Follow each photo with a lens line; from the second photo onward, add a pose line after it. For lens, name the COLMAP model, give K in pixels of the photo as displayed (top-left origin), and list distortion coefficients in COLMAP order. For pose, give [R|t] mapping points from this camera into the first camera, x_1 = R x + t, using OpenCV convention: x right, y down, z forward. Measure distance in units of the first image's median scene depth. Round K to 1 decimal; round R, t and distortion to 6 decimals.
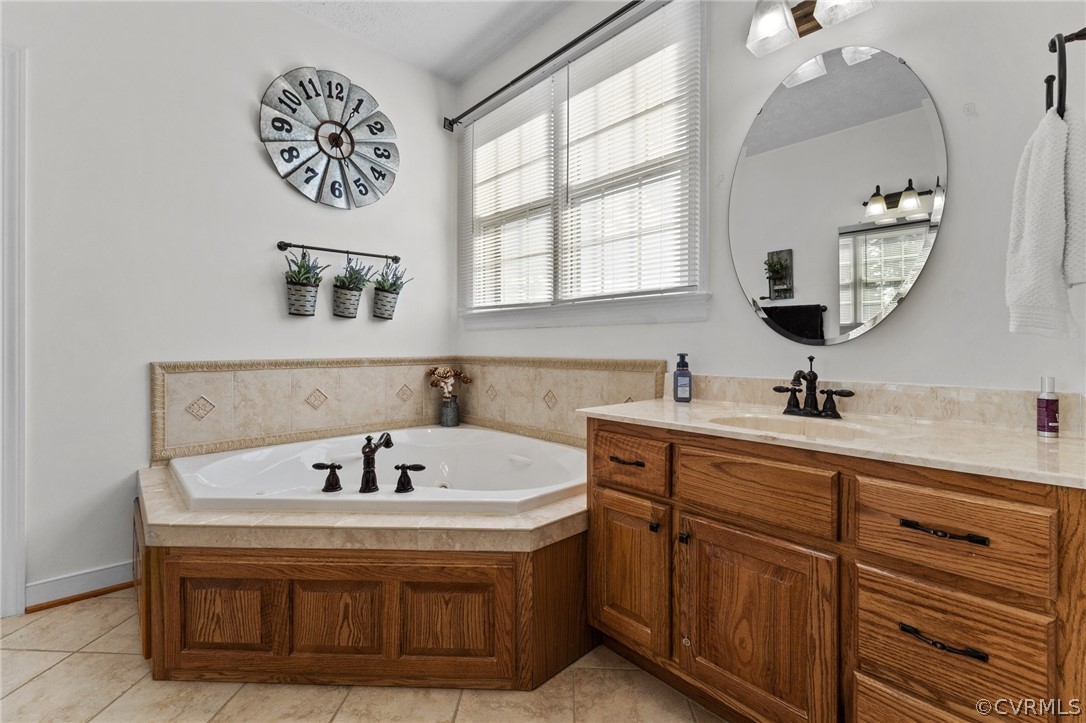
lens RADIAL K [[466.1, 0, 533.4], [0, 466.1, 345.7], [0, 0, 1]] dist [-0.002092, 0.000608]
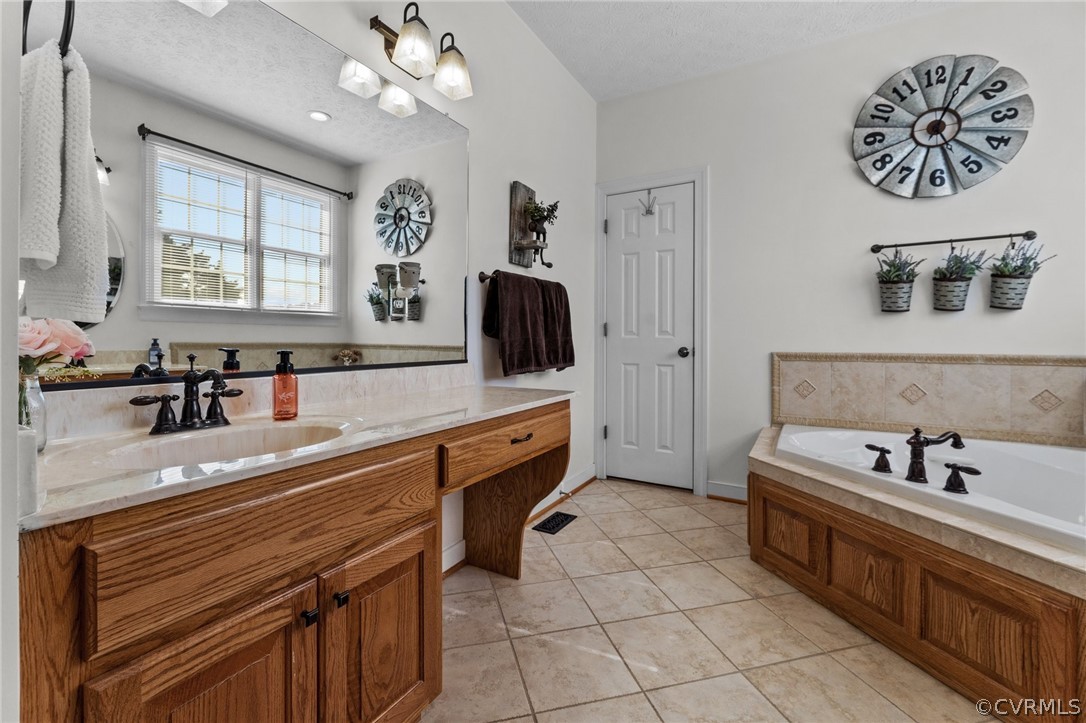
lens RADIAL K [[466.1, 0, 543.1], [0, 466.1, 340.8], [0, 0, 1]] dist [-0.002092, 0.000608]
pose [[0.309049, 0.003077, -0.951041, 0.260937], [-0.002577, 0.999994, 0.002398, 0.000119], [0.951043, 0.001710, 0.309055, -0.074945]]
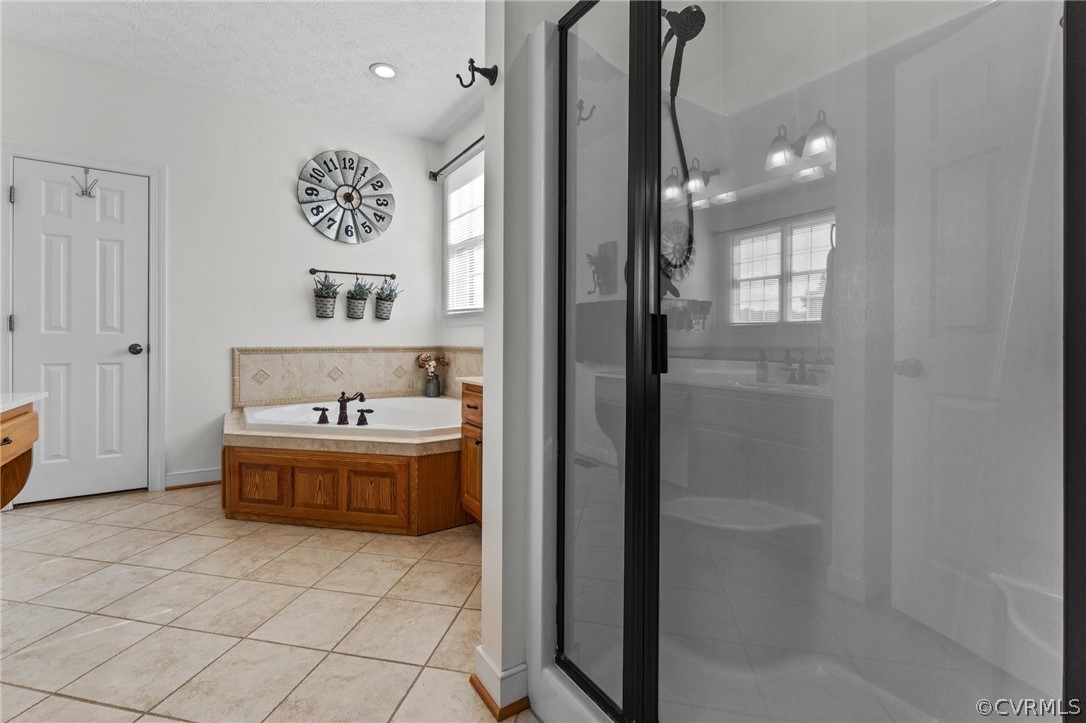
lens RADIAL K [[466.1, 0, 531.9], [0, 466.1, 340.5], [0, 0, 1]] dist [-0.002092, 0.000608]
pose [[0.987631, 0.006573, -0.156661, 0.408279], [-0.005921, 0.999972, 0.004624, -0.001441], [0.156686, -0.003639, 0.987642, -0.387151]]
